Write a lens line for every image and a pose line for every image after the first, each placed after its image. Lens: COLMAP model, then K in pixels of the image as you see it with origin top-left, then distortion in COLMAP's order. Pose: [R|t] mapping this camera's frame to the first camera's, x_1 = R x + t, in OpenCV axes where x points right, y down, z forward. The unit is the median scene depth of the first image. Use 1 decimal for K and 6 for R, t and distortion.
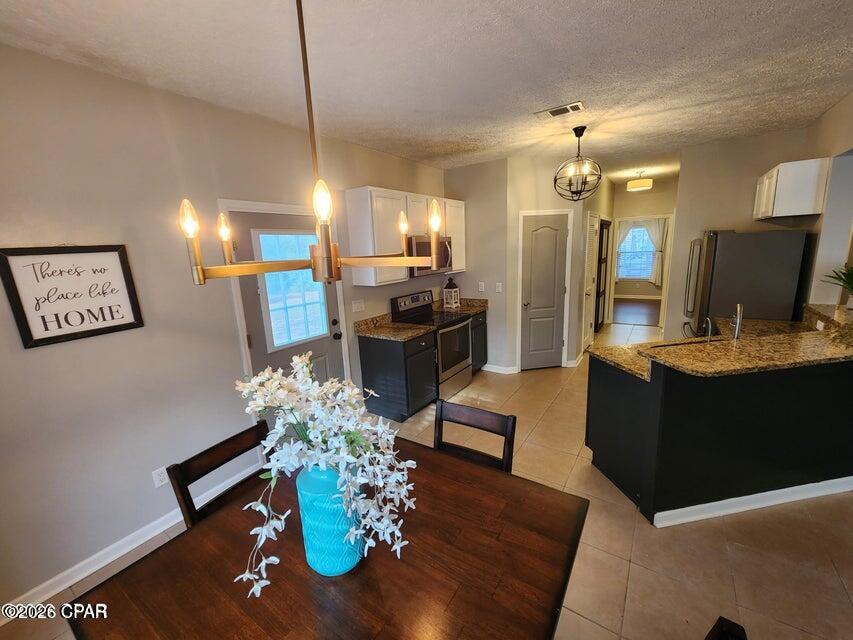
lens RADIAL K [[344.4, 0, 422.8], [0, 344.4, 320.8], [0, 0, 1]] dist [0.000678, -0.000132]
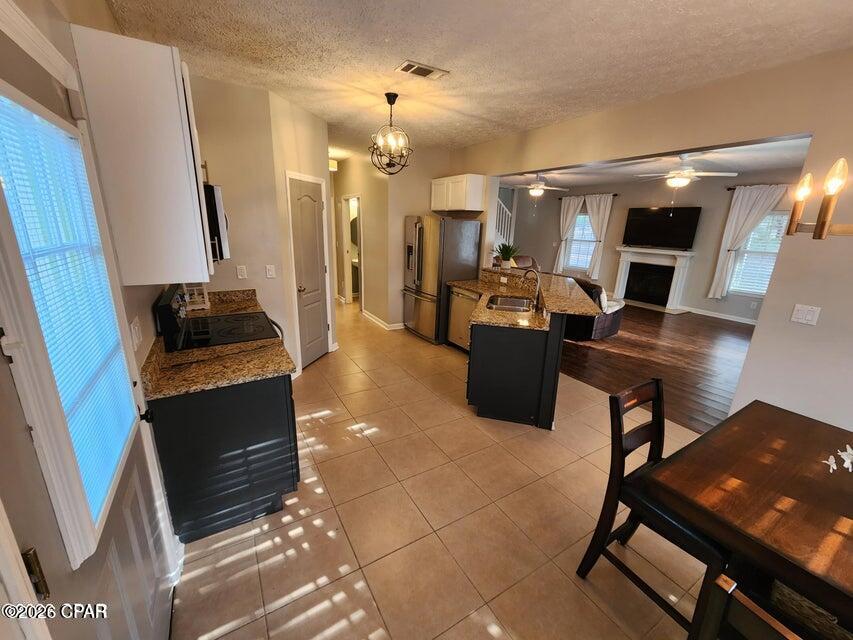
lens RADIAL K [[348.4, 0, 426.5], [0, 348.4, 320.0], [0, 0, 1]] dist [0.000485, 0.000036]
pose [[0.411299, -0.190559, 0.891359, -0.470809], [0.140286, 0.979485, 0.144667, -0.078775], [-0.900641, 0.065544, 0.429594, 0.541516]]
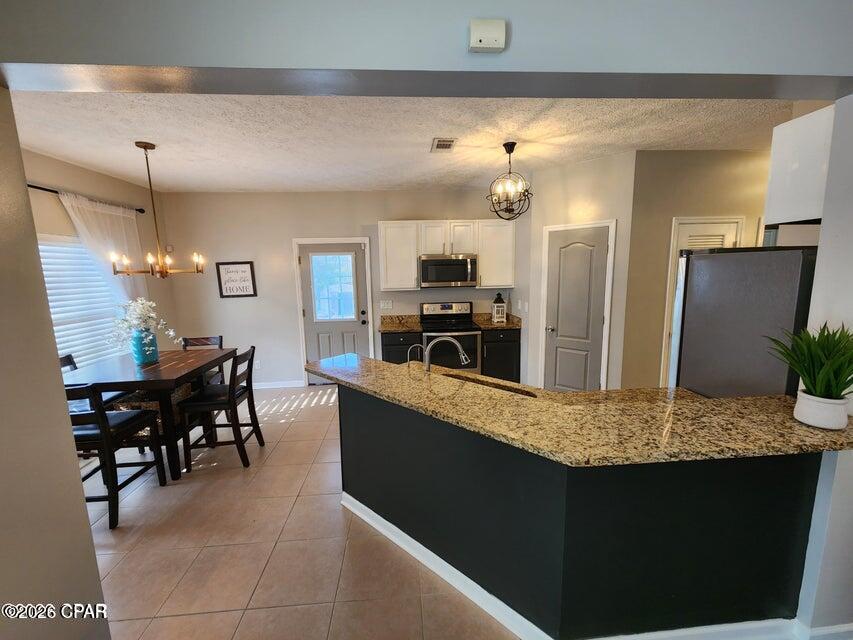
lens RADIAL K [[348.4, 0, 426.5], [0, 348.4, 320.0], [0, 0, 1]] dist [0.000485, 0.000036]
pose [[0.630626, 0.143130, -0.762775, 1.111296], [-0.167829, 0.984741, 0.046027, -0.082902], [0.757723, 0.098989, 0.645024, 0.246988]]
